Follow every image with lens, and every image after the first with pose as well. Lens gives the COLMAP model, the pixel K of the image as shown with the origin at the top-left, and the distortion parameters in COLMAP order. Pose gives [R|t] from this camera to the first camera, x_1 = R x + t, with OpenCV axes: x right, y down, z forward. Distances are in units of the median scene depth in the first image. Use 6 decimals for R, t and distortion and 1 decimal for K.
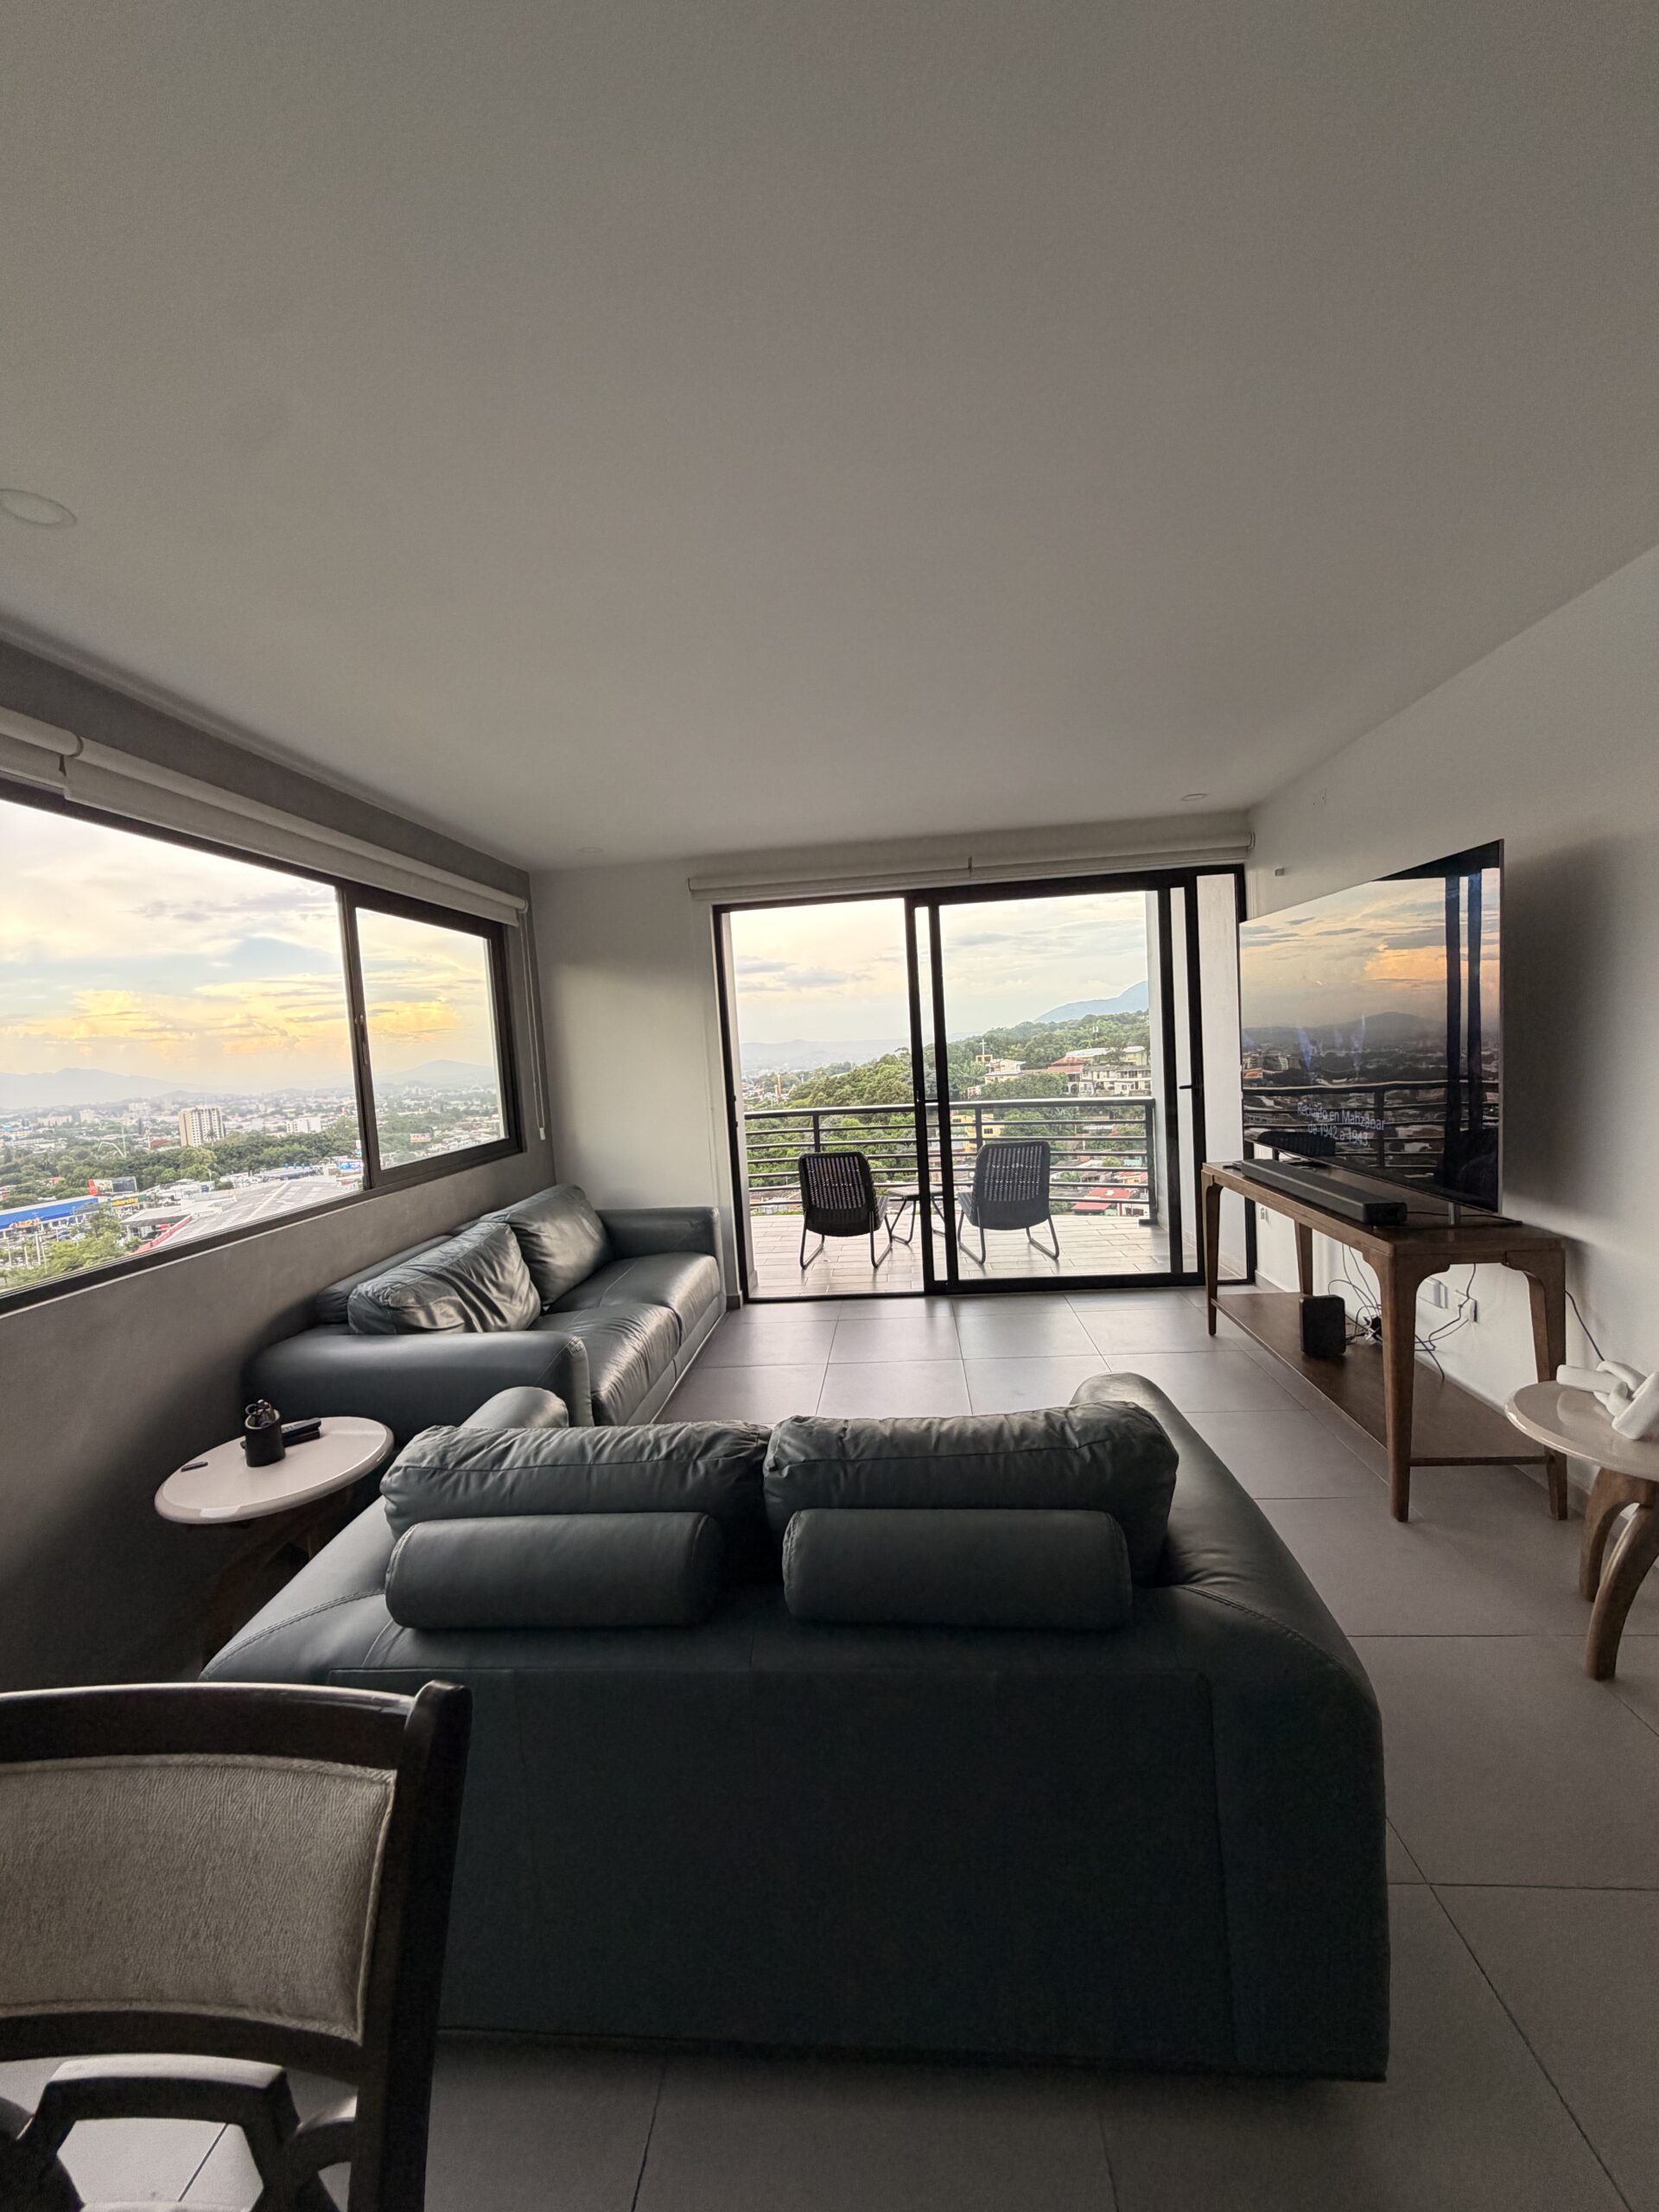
lens RADIAL K [[883.8, 0, 826.8], [0, 883.8, 1098.2], [0, 0, 1]] dist [-0.002674, -0.000299]
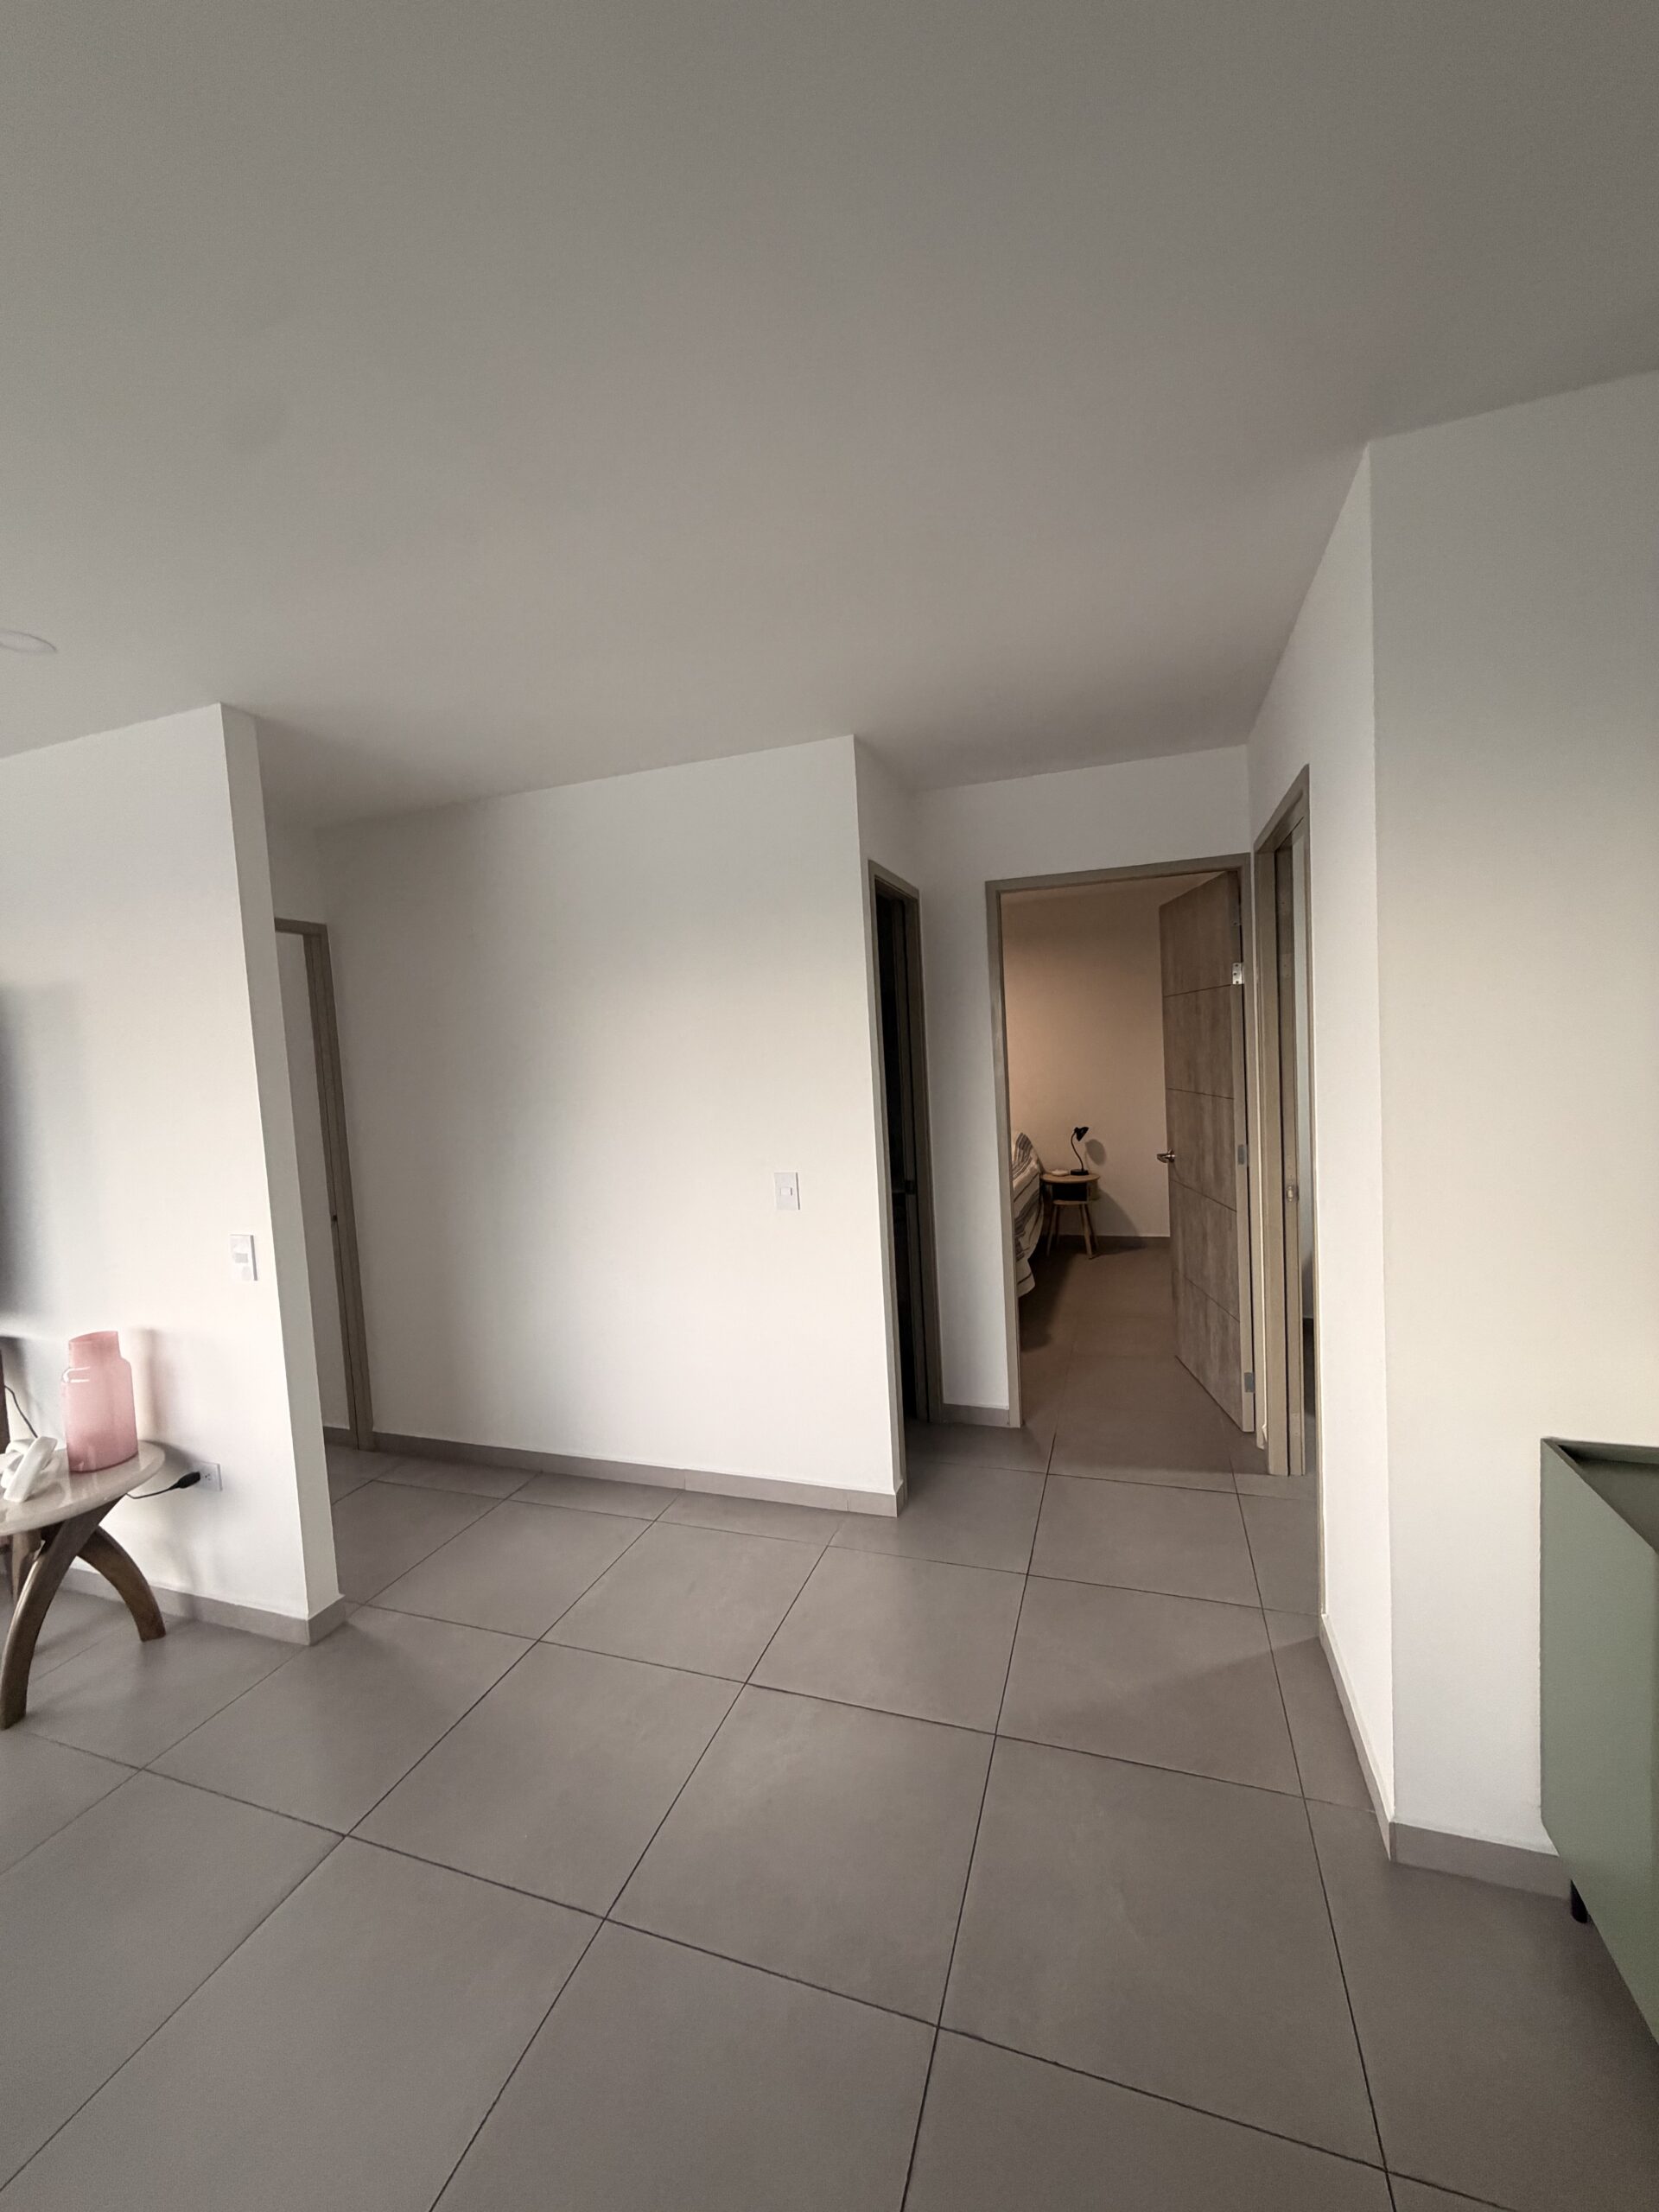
lens RADIAL K [[883.8, 0, 826.8], [0, 883.8, 1098.2], [0, 0, 1]] dist [-0.002674, -0.000299]
pose [[0.246214, -0.007678, 0.969185, 0.015724], [0.103147, 0.994497, -0.018325, -0.006675], [-0.963711, 0.104481, 0.245651, -0.144054]]
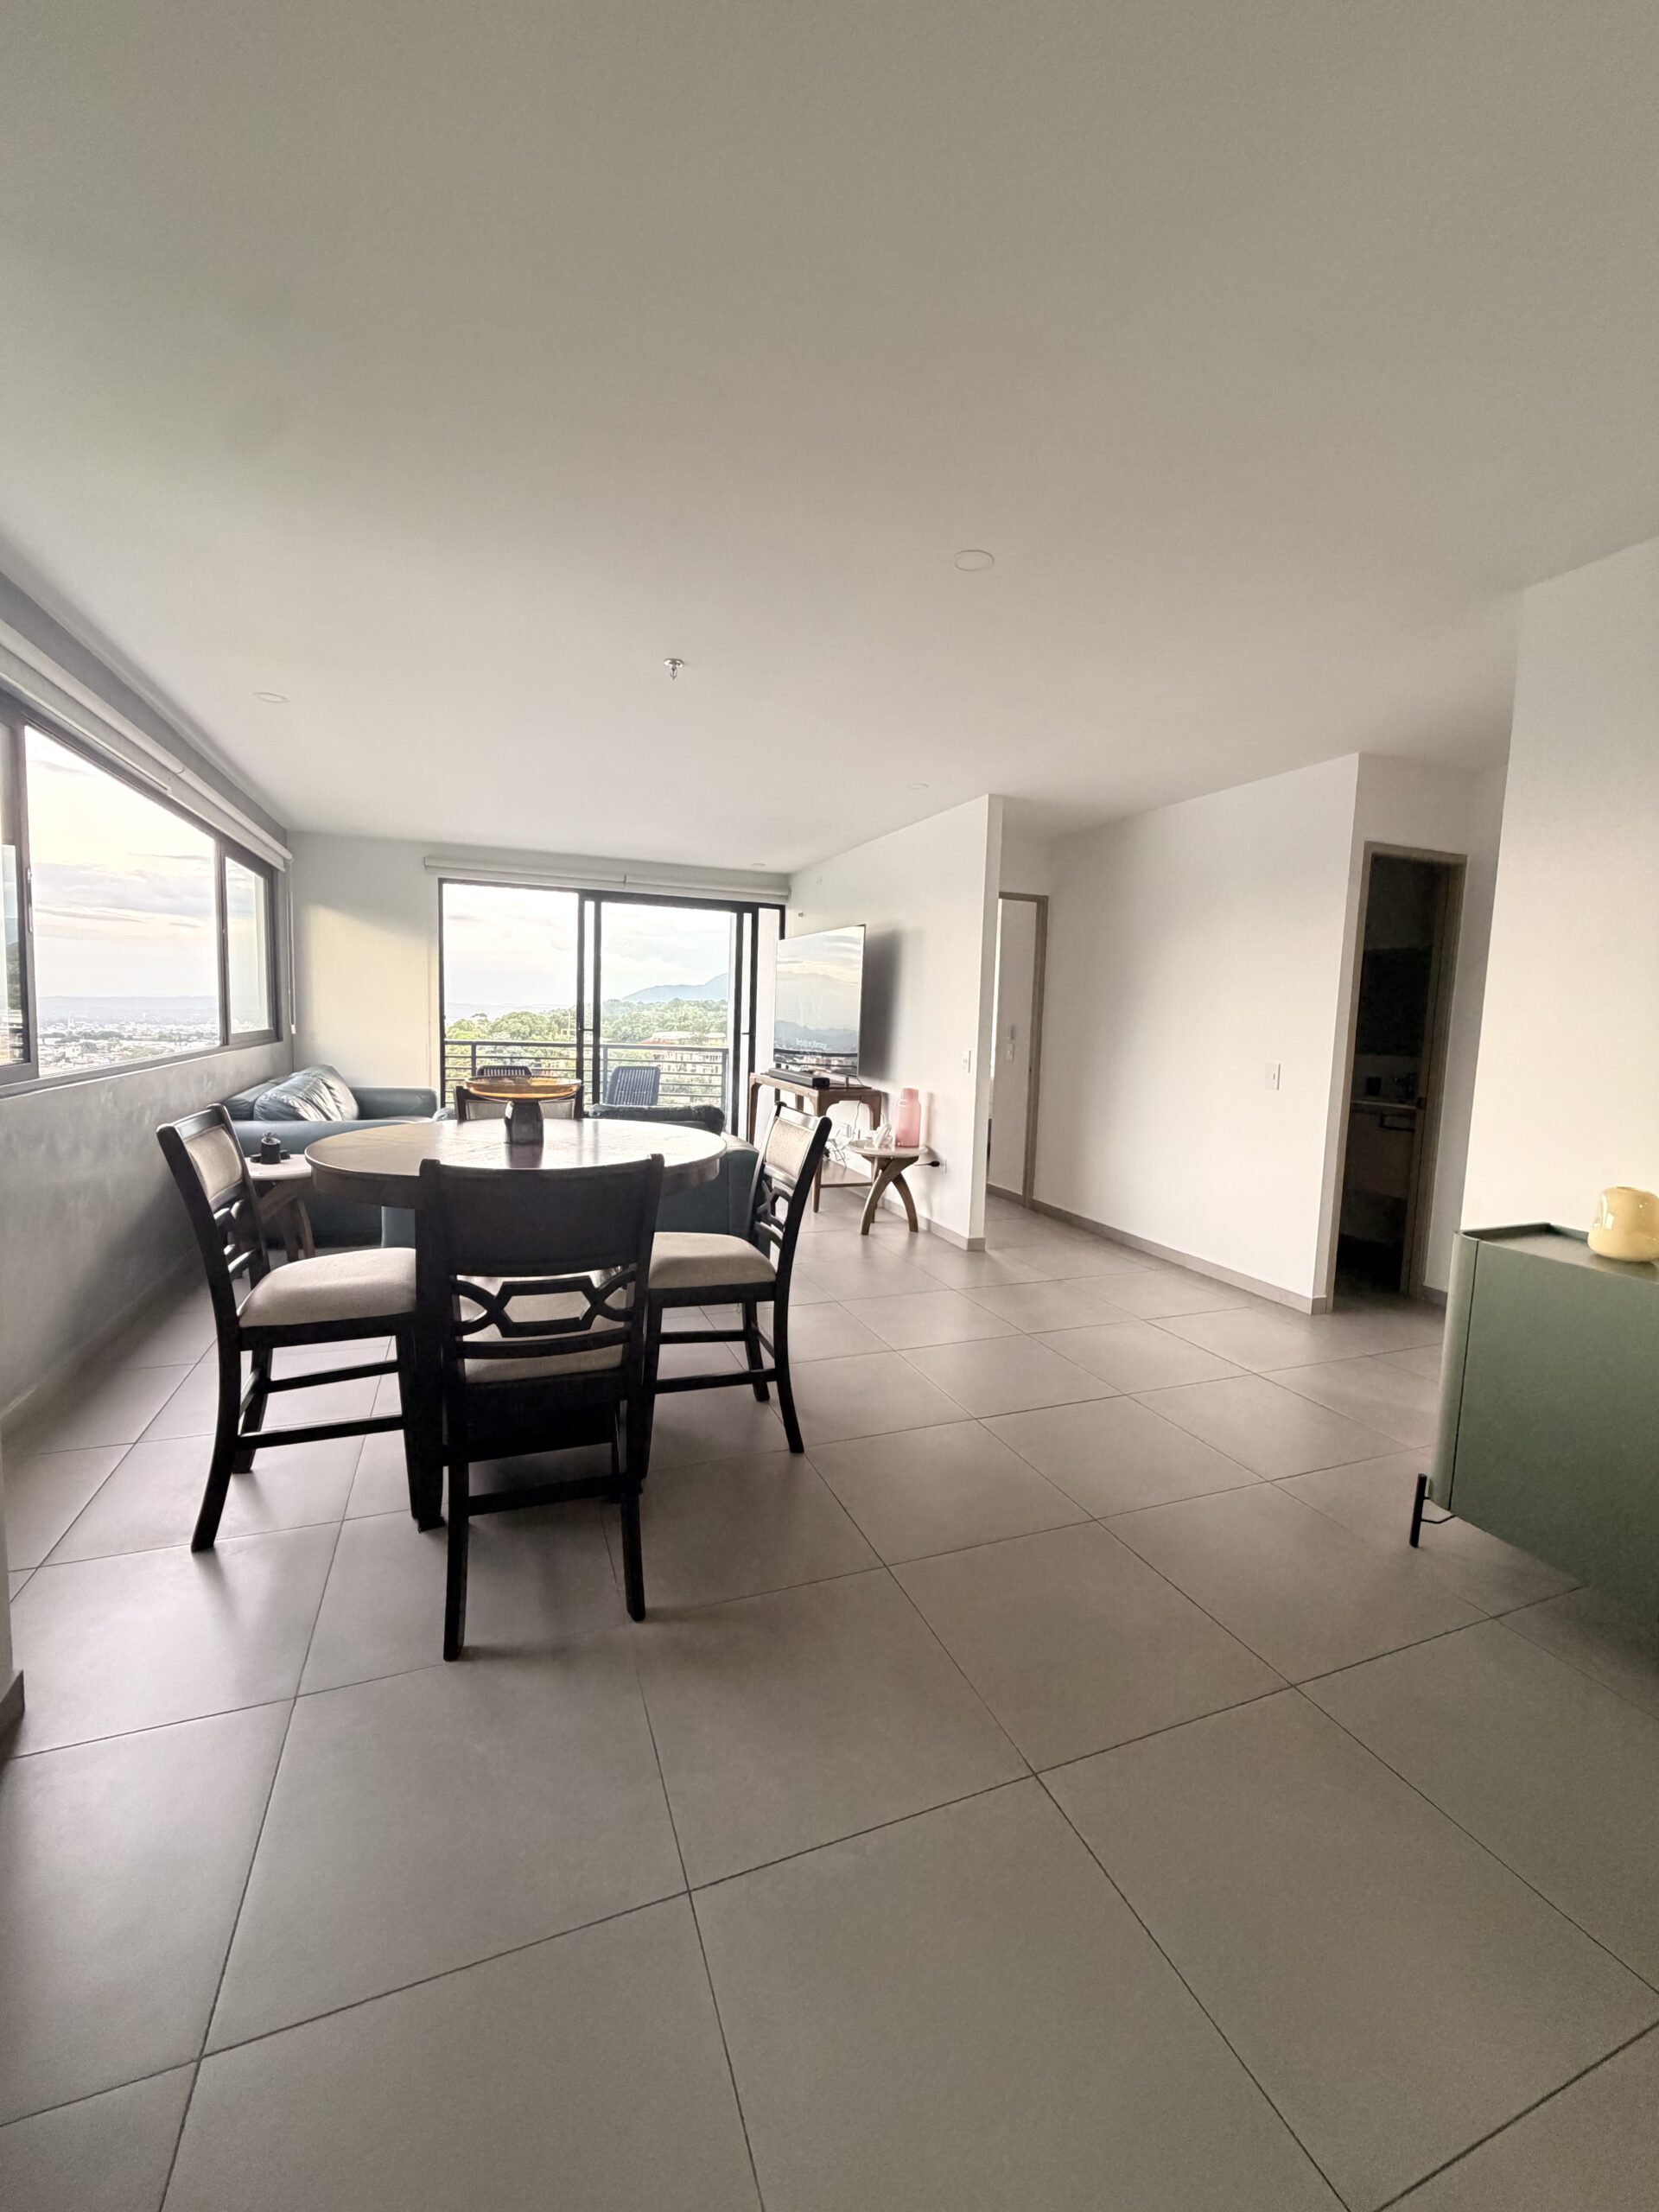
lens RADIAL K [[883.8, 0, 826.8], [0, 883.8, 1098.2], [0, 0, 1]] dist [-0.002674, -0.000299]
pose [[0.893269, 0.048781, 0.446868, -0.190997], [-0.059584, 0.998172, 0.010143, 0.081482], [-0.445556, -0.035687, 0.894542, -0.550458]]
